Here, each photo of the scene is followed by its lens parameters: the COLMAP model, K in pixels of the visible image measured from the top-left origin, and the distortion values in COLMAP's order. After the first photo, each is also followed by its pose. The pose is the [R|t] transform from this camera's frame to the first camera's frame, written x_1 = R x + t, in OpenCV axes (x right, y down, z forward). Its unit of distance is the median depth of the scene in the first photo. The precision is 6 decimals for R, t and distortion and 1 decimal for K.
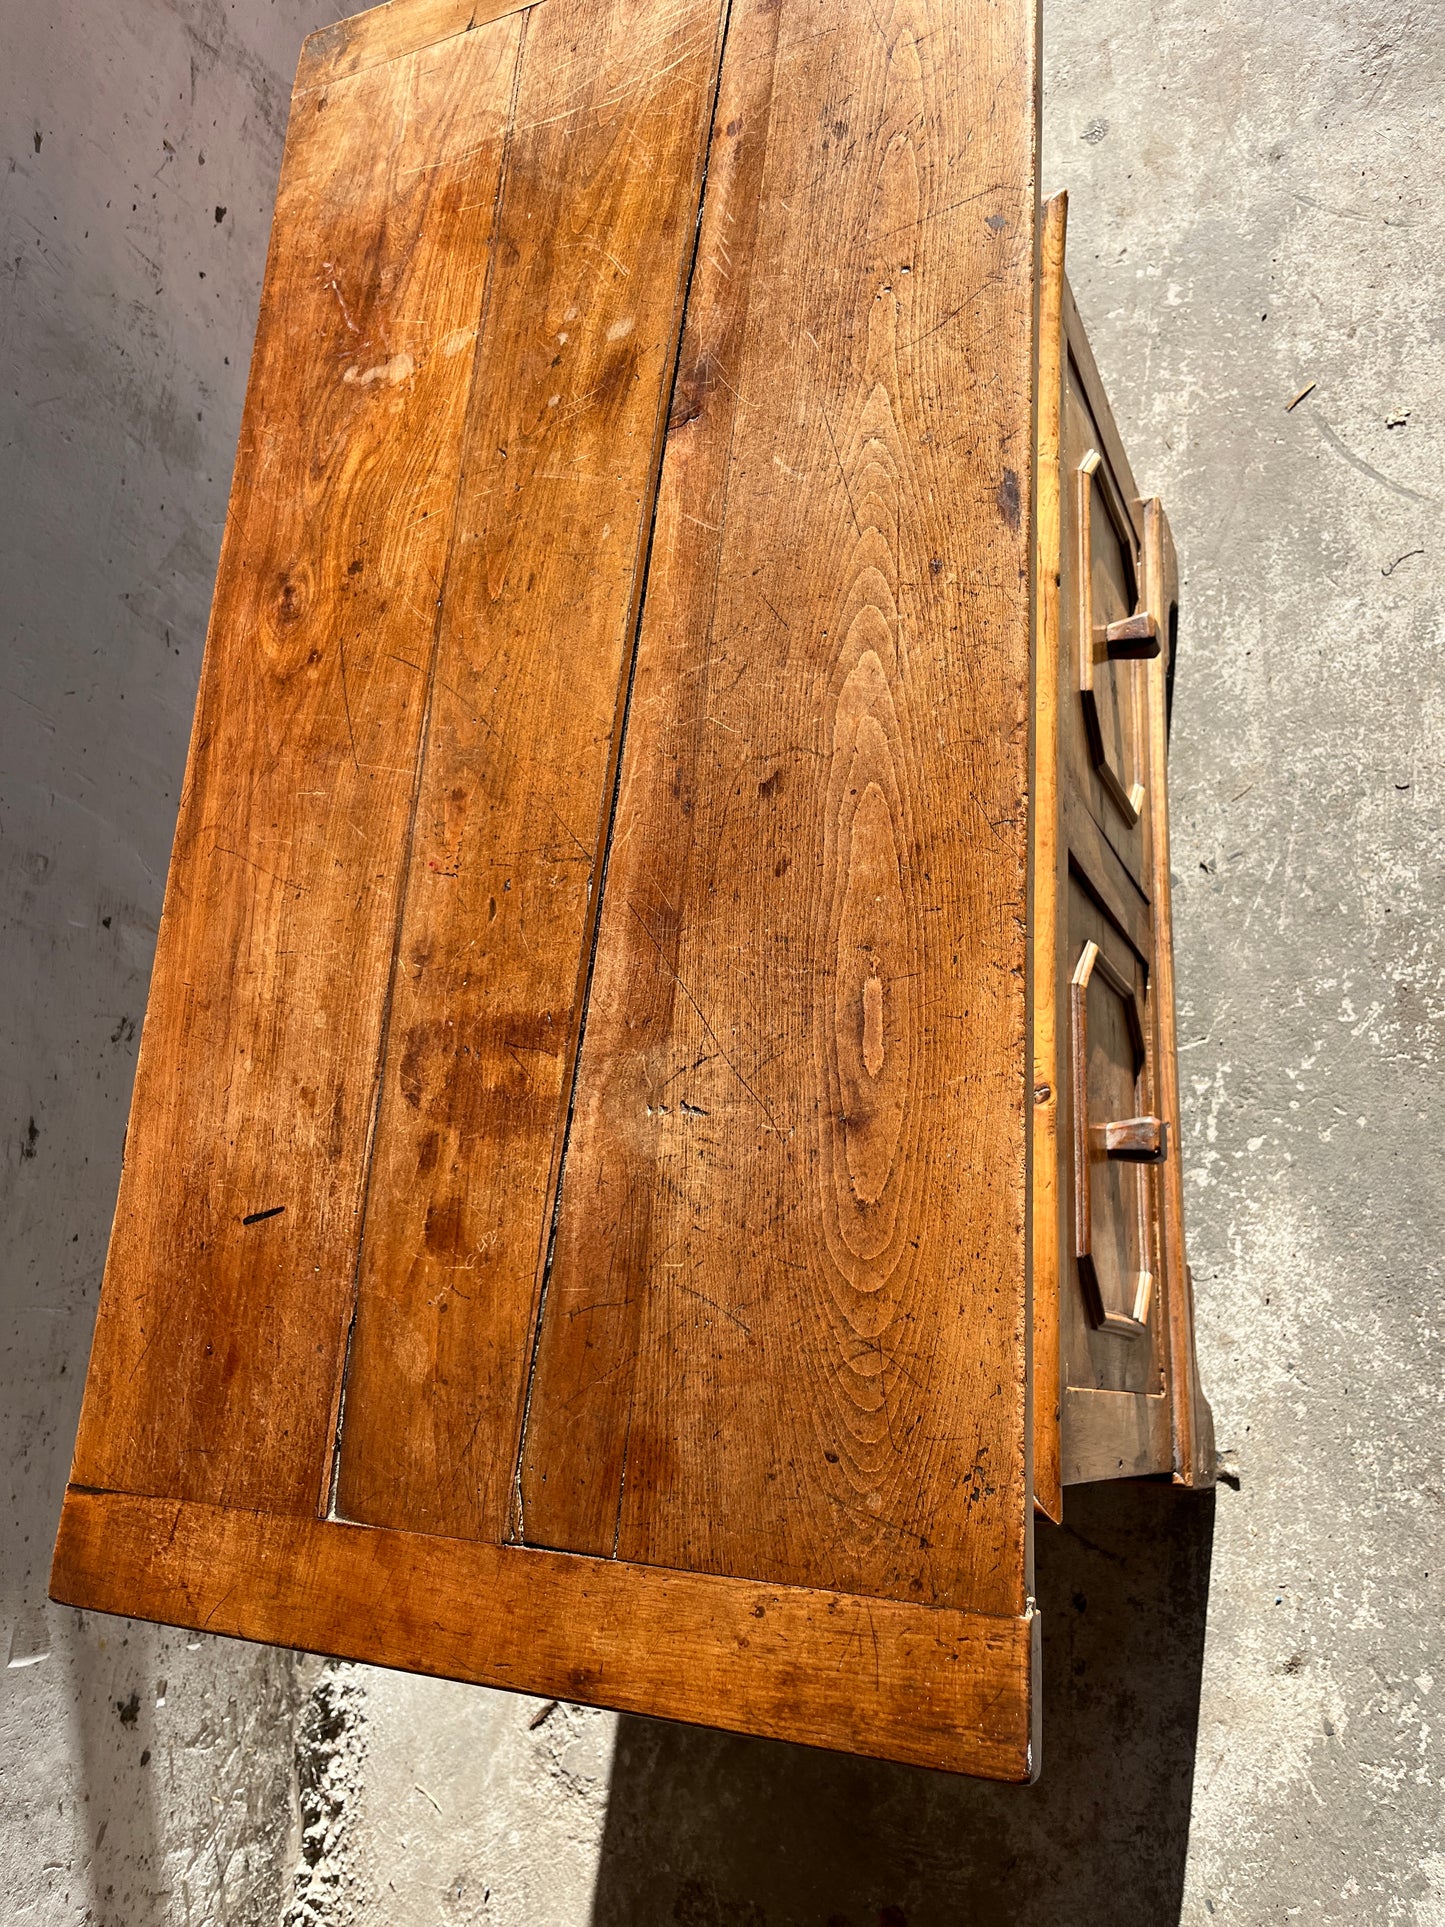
lens RADIAL K [[1476.8, 0, 727.5], [0, 1476.8, 970.4], [0, 0, 1]] dist [0.051299, -0.085336]
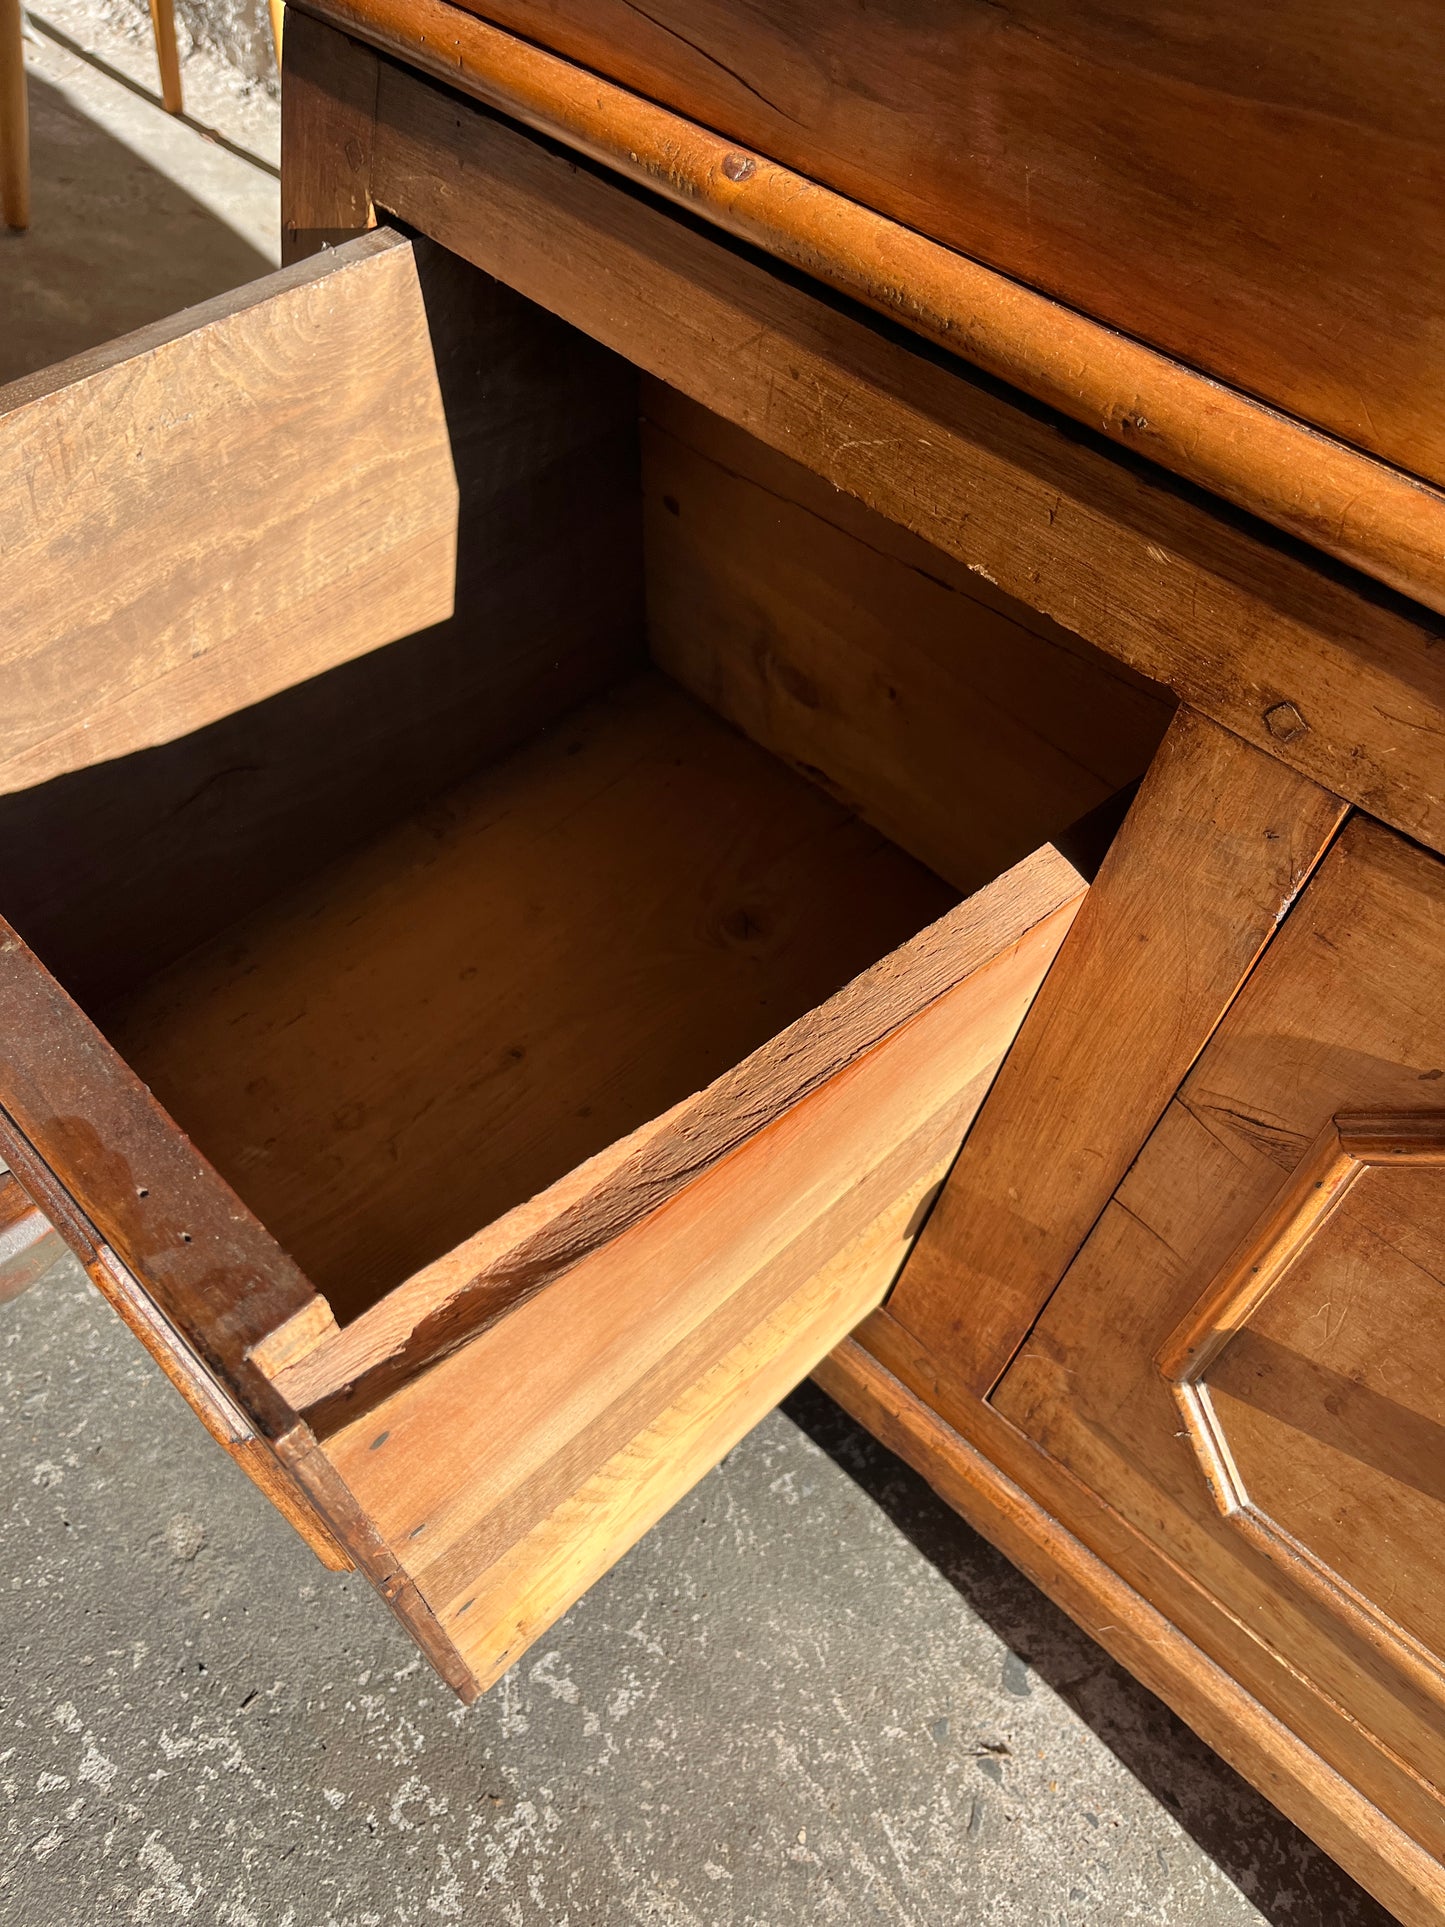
lens RADIAL K [[1476.8, 0, 708.3], [0, 1476.8, 980.9], [0, 0, 1]] dist [0.051299, -0.085336]
pose [[-0.653122, 0.706442, -0.272712, 0.363043], [-0.682730, -0.393543, 0.615632, -0.209167], [0.327584, 0.588272, 0.739341, 0.548951]]
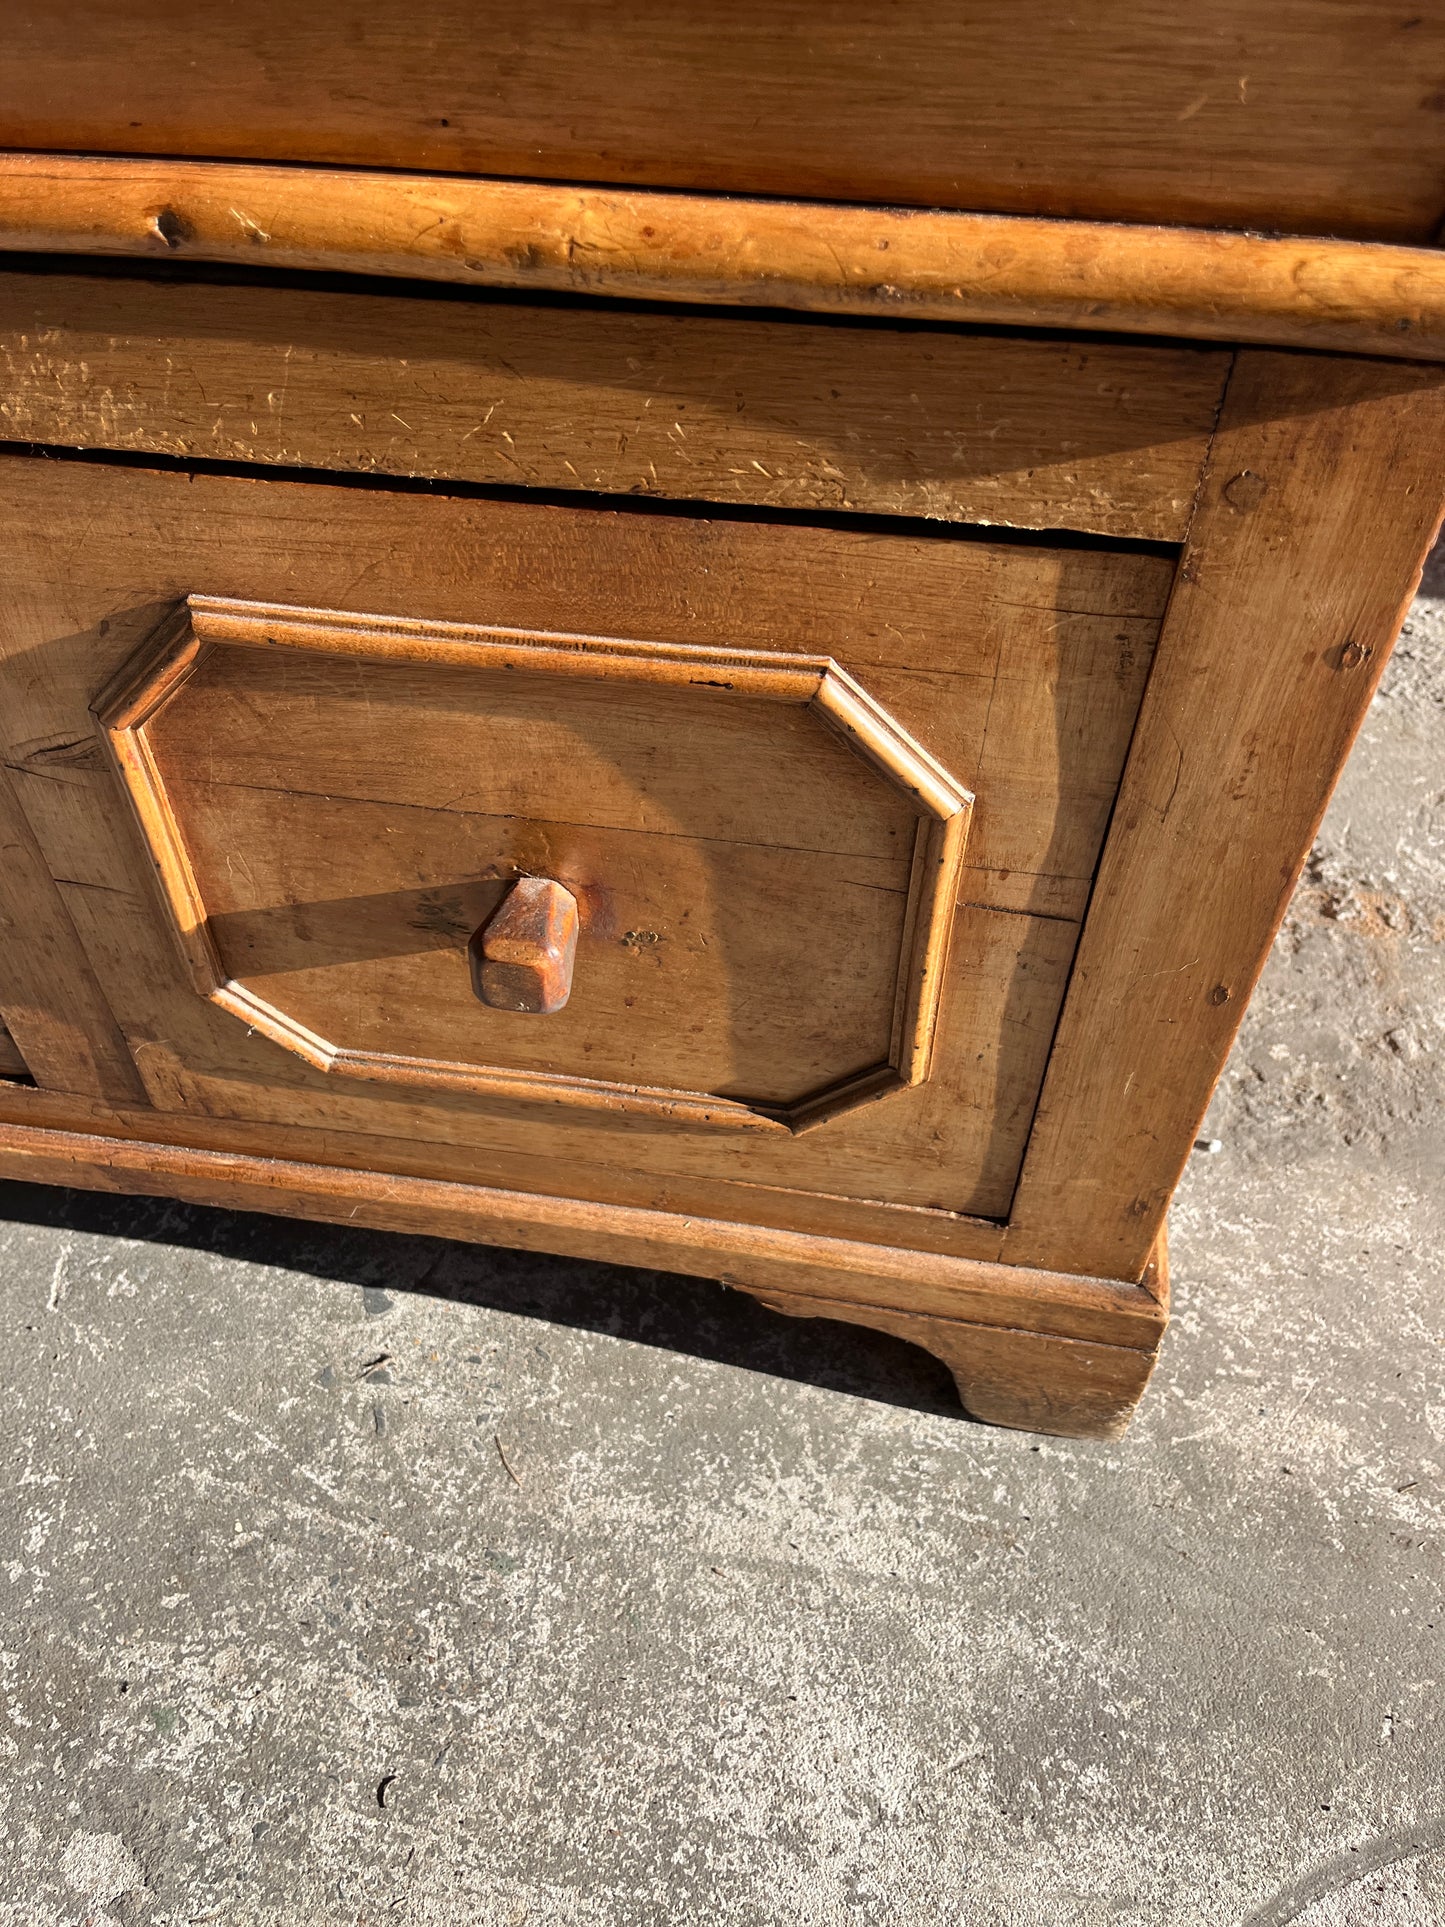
lens RADIAL K [[1475.3, 0, 703.6], [0, 1475.3, 986.4], [0, 0, 1]] dist [0.044253, -0.057765]
pose [[-0.095581, 0.952696, -0.288505, 0.360845], [-0.933393, 0.014934, 0.358546, -0.378717], [0.345894, 0.303559, 0.887812, 0.603091]]
